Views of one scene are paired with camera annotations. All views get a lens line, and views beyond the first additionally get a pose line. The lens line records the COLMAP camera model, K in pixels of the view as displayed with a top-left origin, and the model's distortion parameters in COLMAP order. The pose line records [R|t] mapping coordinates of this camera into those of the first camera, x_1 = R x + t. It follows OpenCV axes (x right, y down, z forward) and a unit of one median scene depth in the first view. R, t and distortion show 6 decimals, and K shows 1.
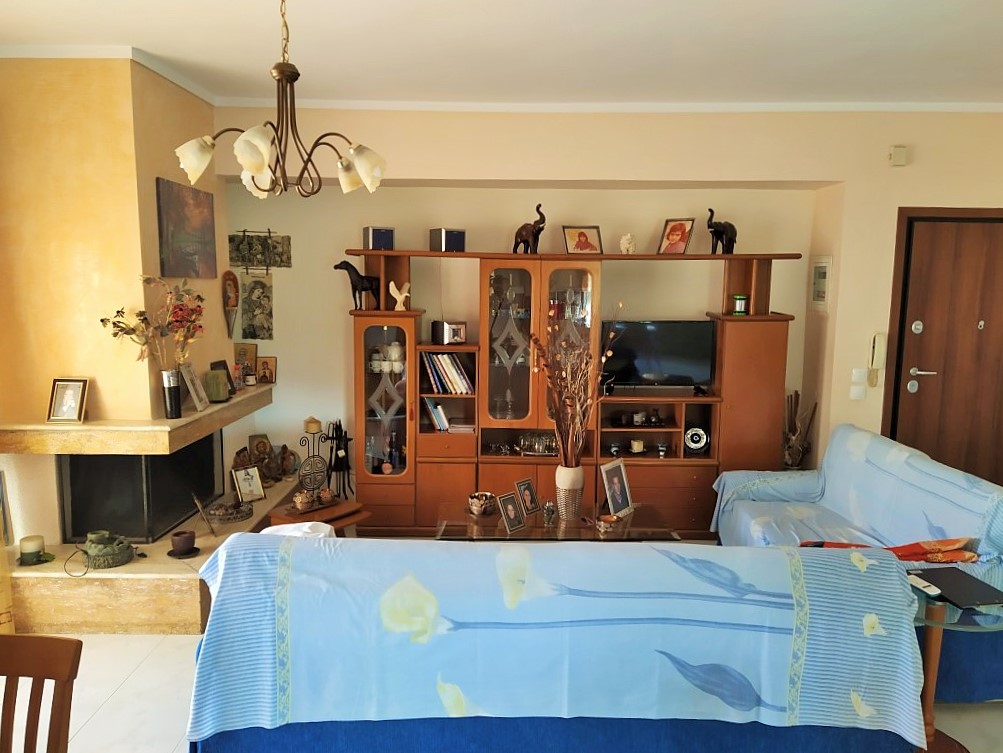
lens RADIAL K [[760.3, 0, 507.7], [0, 760.3, 378.2], [0, 0, 1]] dist [0.063140, -0.036126]
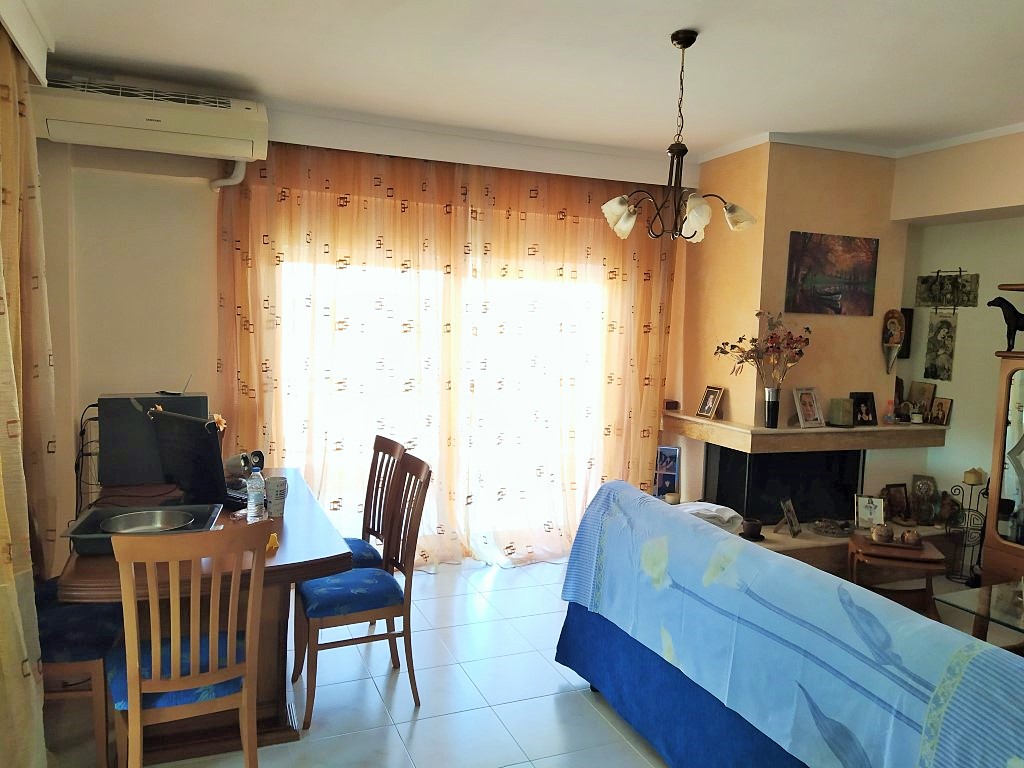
lens RADIAL K [[776.3, 0, 519.6], [0, 776.3, 384.3], [0, 0, 1]] dist [0.063140, -0.036126]
pose [[0.387321, 0.082939, -0.918207, 0.481508], [-0.146756, 0.988793, 0.027409, 0.007711], [0.910190, 0.124137, 0.395152, 0.132719]]
